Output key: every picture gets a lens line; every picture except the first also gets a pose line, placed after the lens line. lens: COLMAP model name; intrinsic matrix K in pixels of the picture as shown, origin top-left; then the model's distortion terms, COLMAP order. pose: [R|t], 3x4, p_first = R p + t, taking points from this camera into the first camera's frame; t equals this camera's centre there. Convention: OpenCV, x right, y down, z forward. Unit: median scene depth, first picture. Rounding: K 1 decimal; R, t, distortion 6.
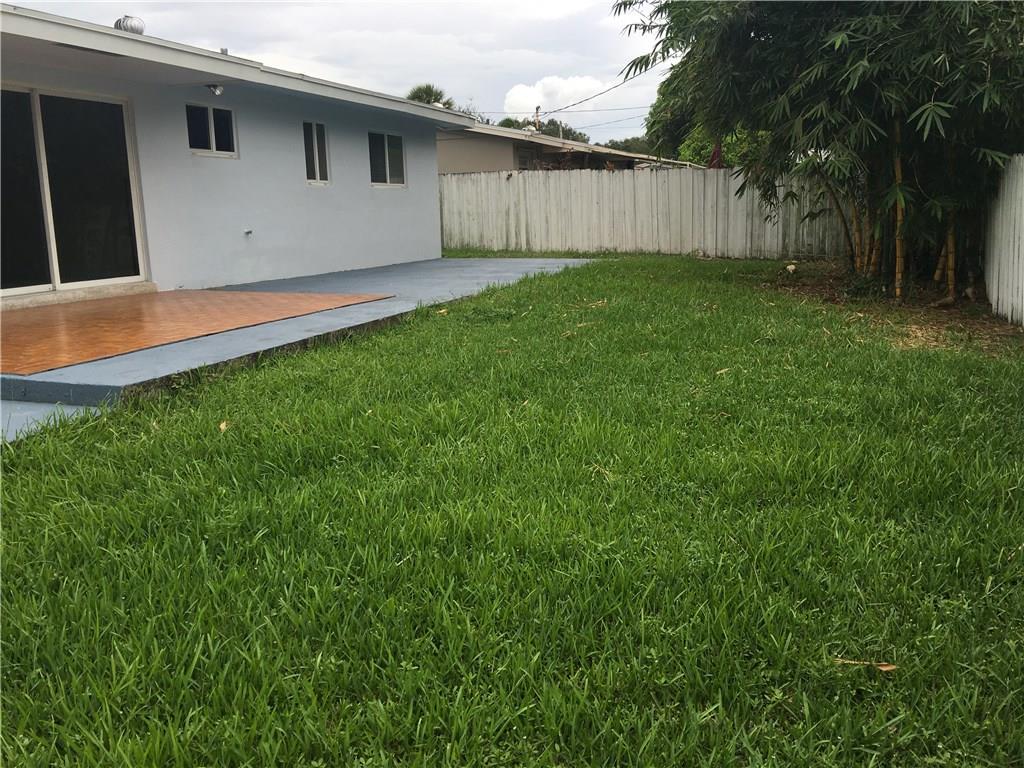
lens RADIAL K [[860.8, 0, 511.0], [0, 860.8, 373.0], [0, 0, 1]] dist [0.070179, -0.128348]
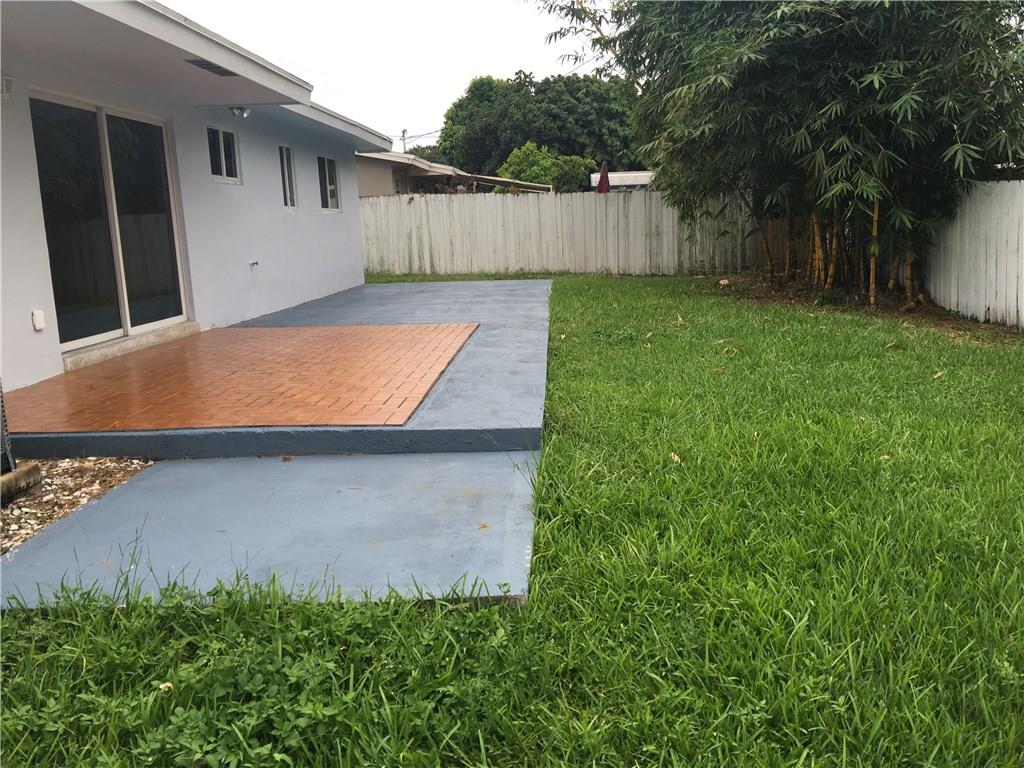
lens RADIAL K [[860.8, 0, 511.0], [0, 860.8, 373.0], [0, 0, 1]] dist [0.070179, -0.128348]
pose [[0.954659, -0.063885, 0.290765, -0.212692], [0.070231, 0.997465, -0.011431, -0.010459], [-0.289297, 0.031333, 0.956726, 0.024472]]
